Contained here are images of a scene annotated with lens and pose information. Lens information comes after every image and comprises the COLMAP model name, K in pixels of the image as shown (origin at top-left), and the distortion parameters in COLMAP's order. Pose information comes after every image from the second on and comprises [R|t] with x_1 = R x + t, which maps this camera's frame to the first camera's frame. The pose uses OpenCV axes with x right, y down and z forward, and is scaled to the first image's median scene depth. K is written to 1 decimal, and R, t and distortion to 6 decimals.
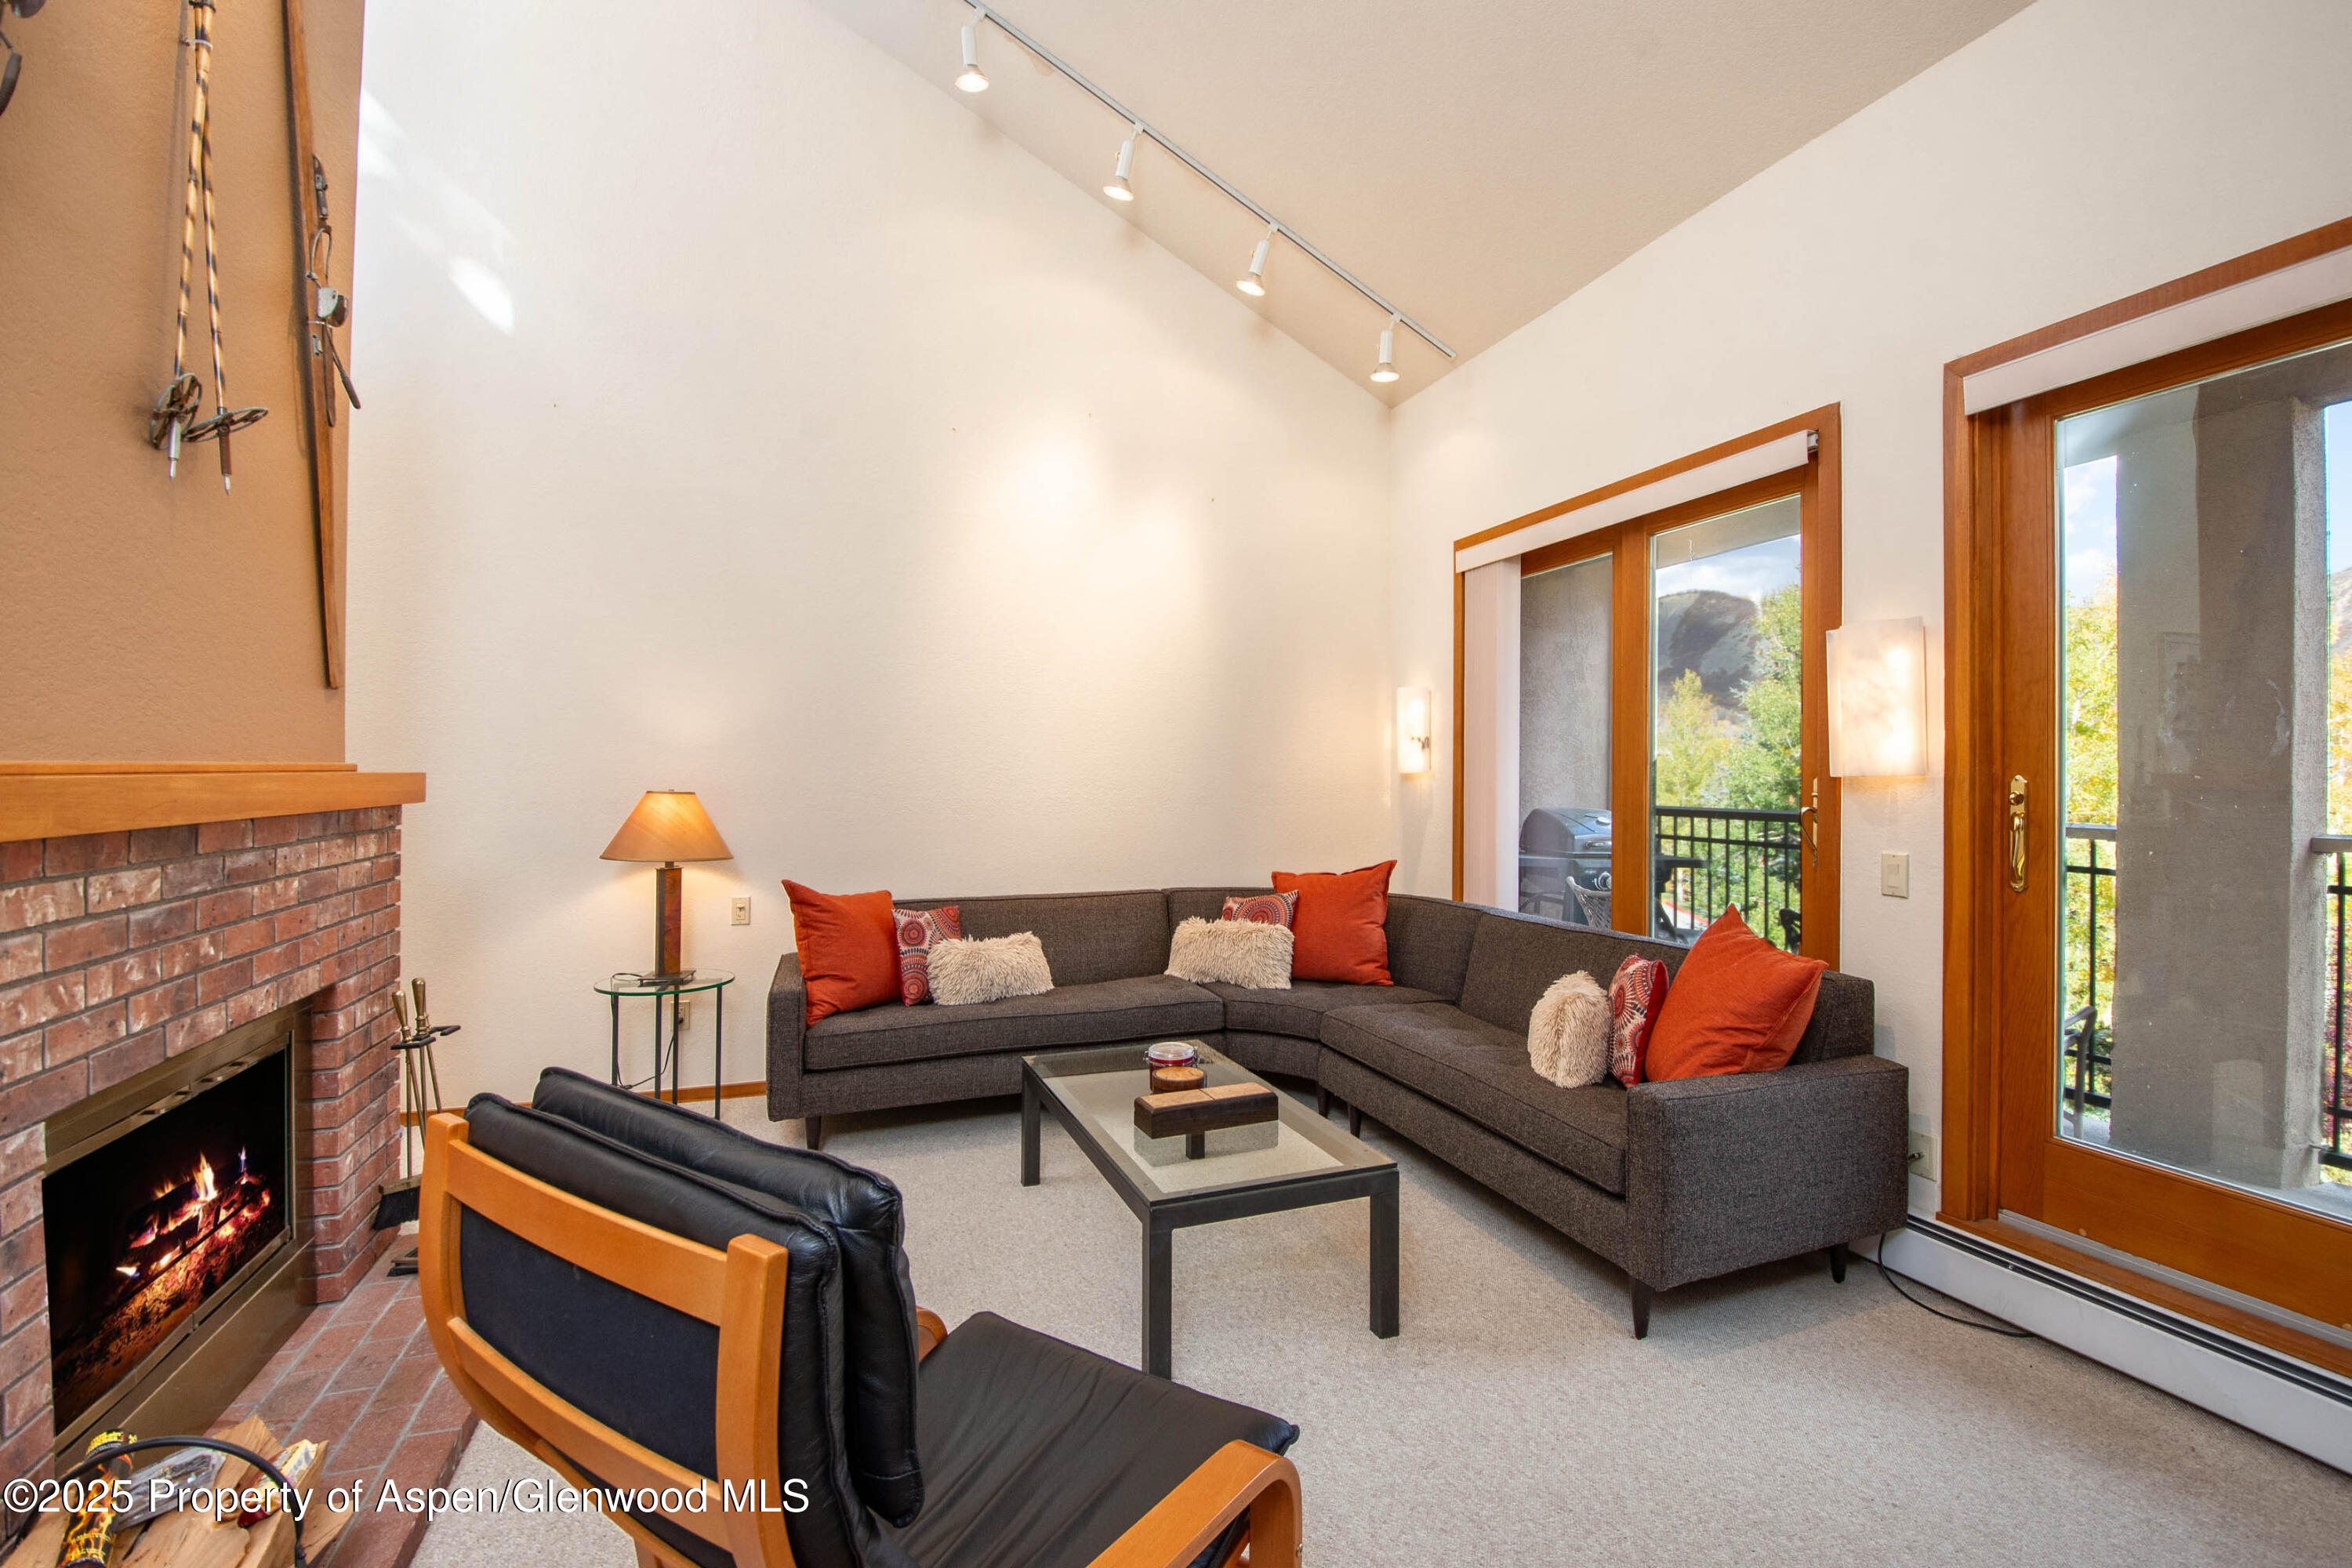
lens RADIAL K [[1074.7, 0, 1171.9], [0, 1074.7, 780.0], [0, 0, 1]] dist [0.007555, -0.005485]
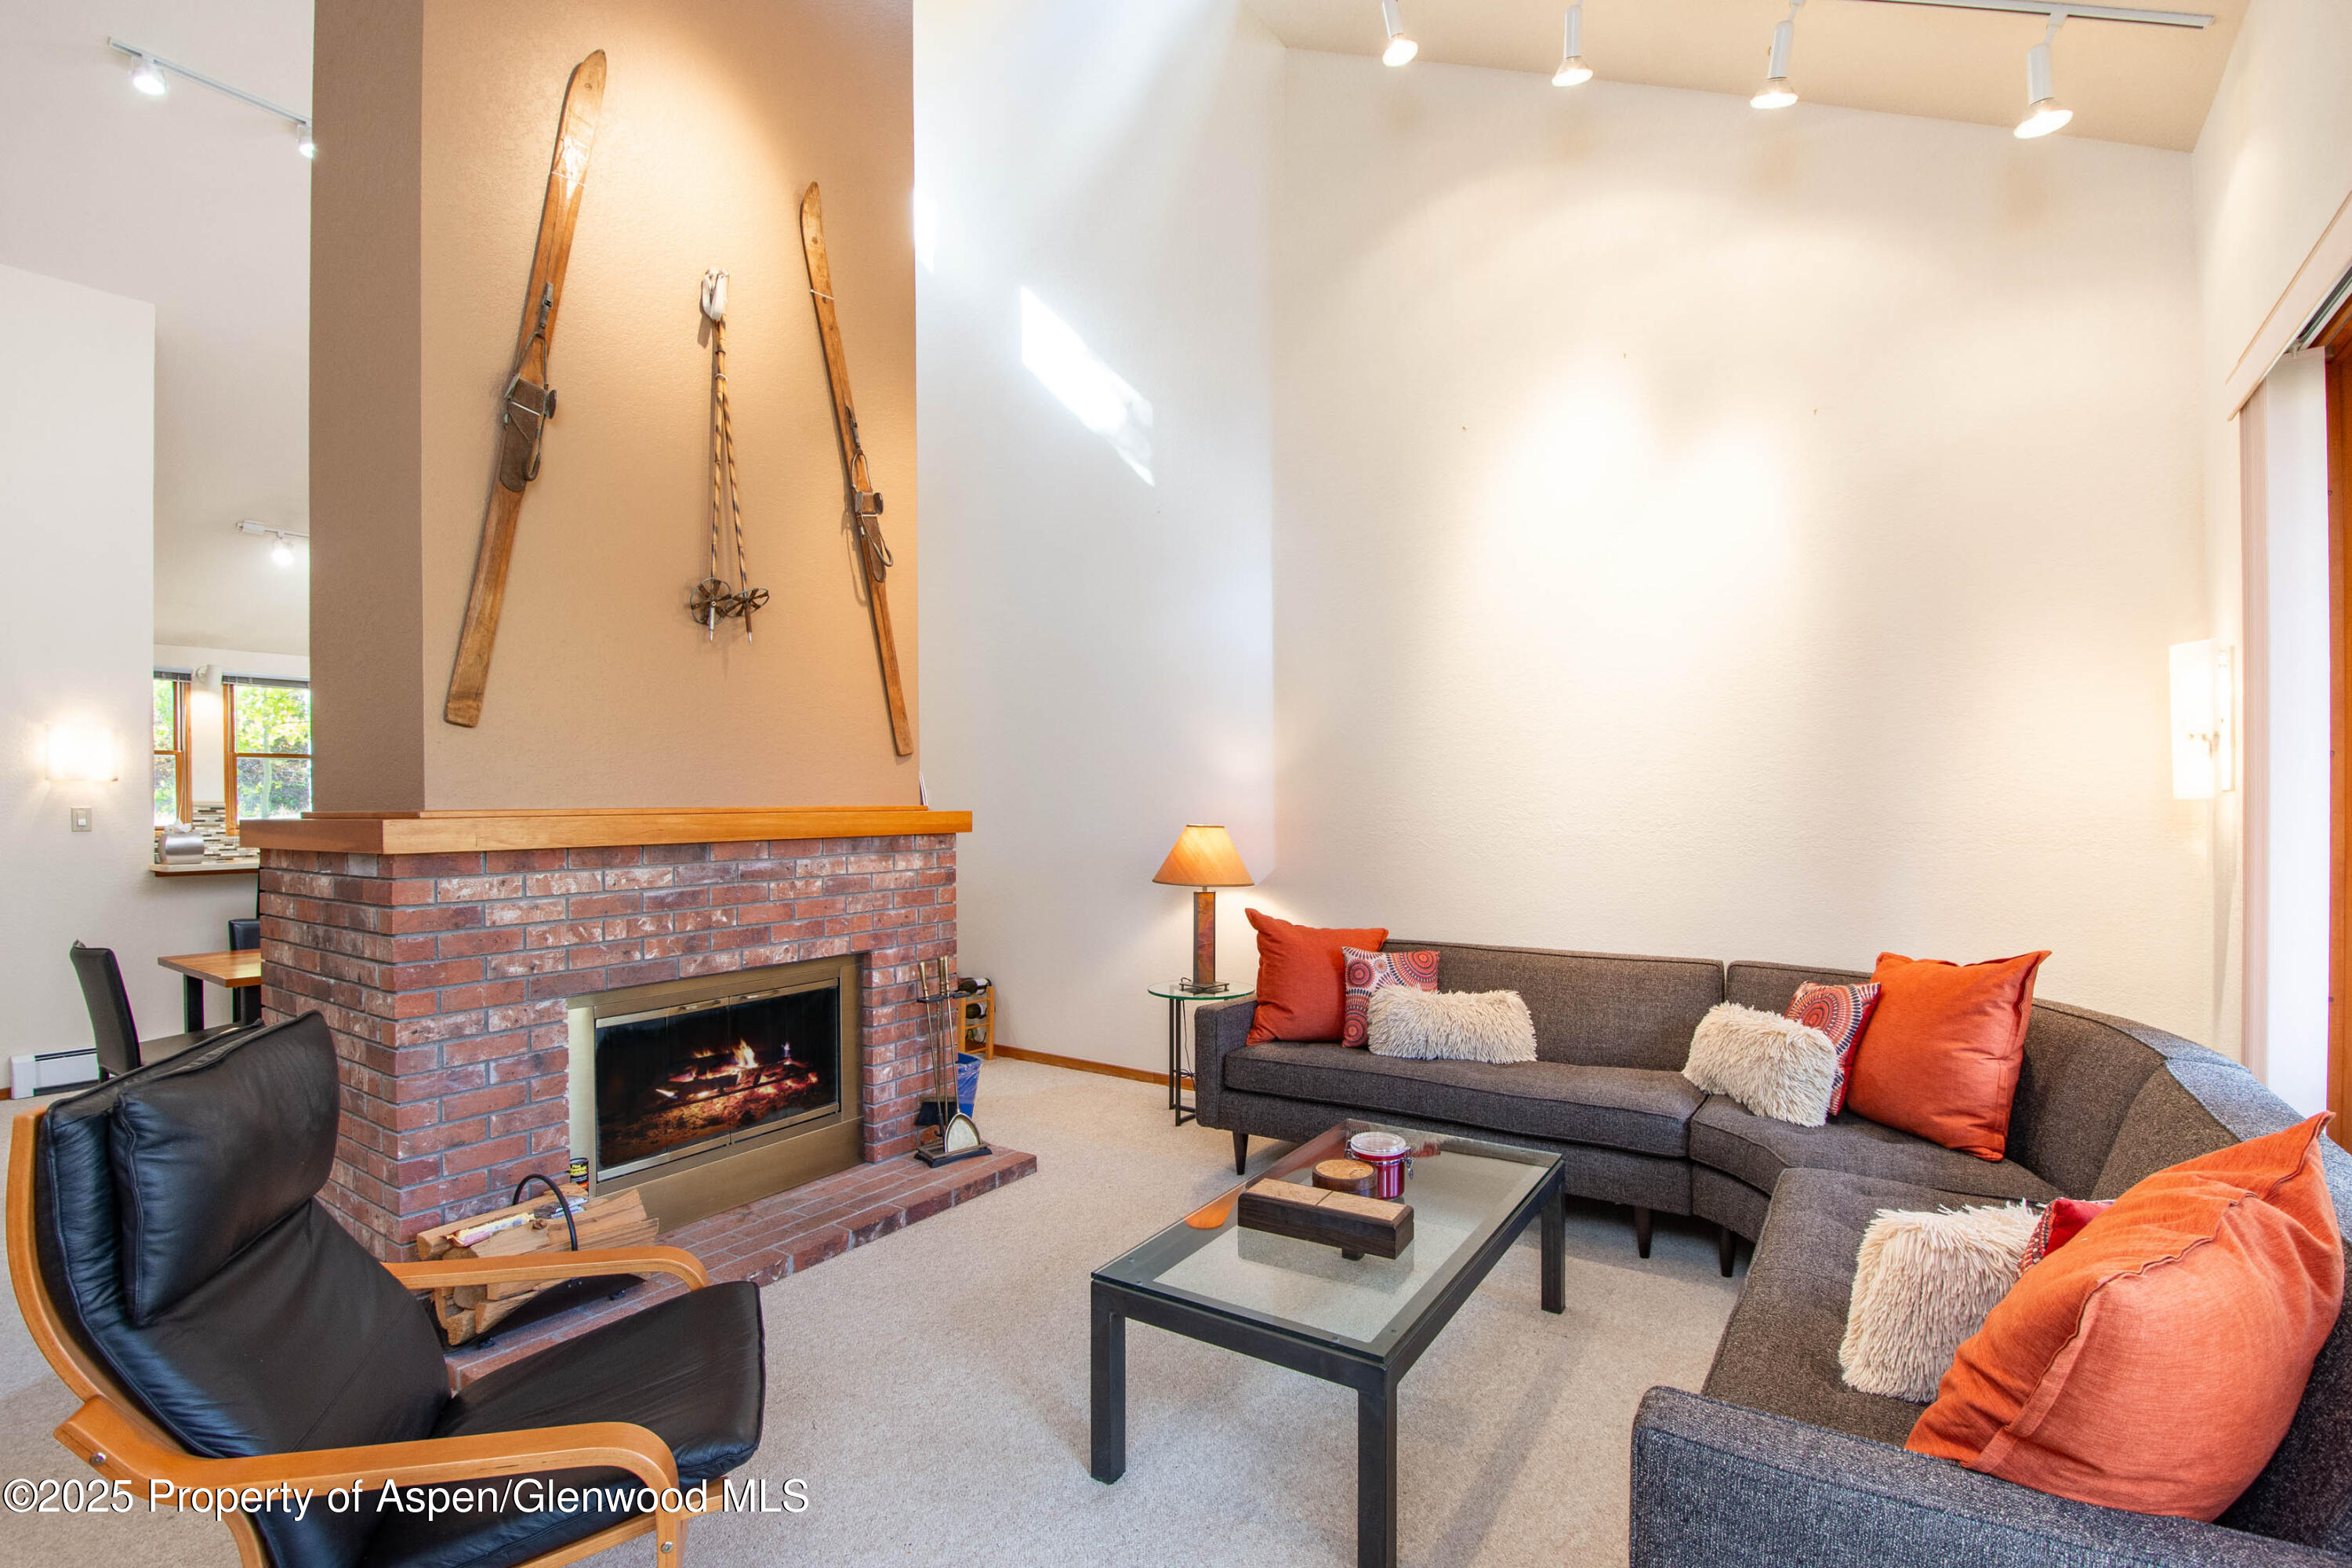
lens RADIAL K [[1074.7, 0, 1188.4], [0, 1074.7, 828.2], [0, 0, 1]] dist [0.007555, -0.005485]
pose [[0.572005, 0.007765, -0.820214, 0.692528], [0.004118, 0.999915, 0.012338, -0.000758], [0.820240, -0.010436, 0.571924, 0.485822]]
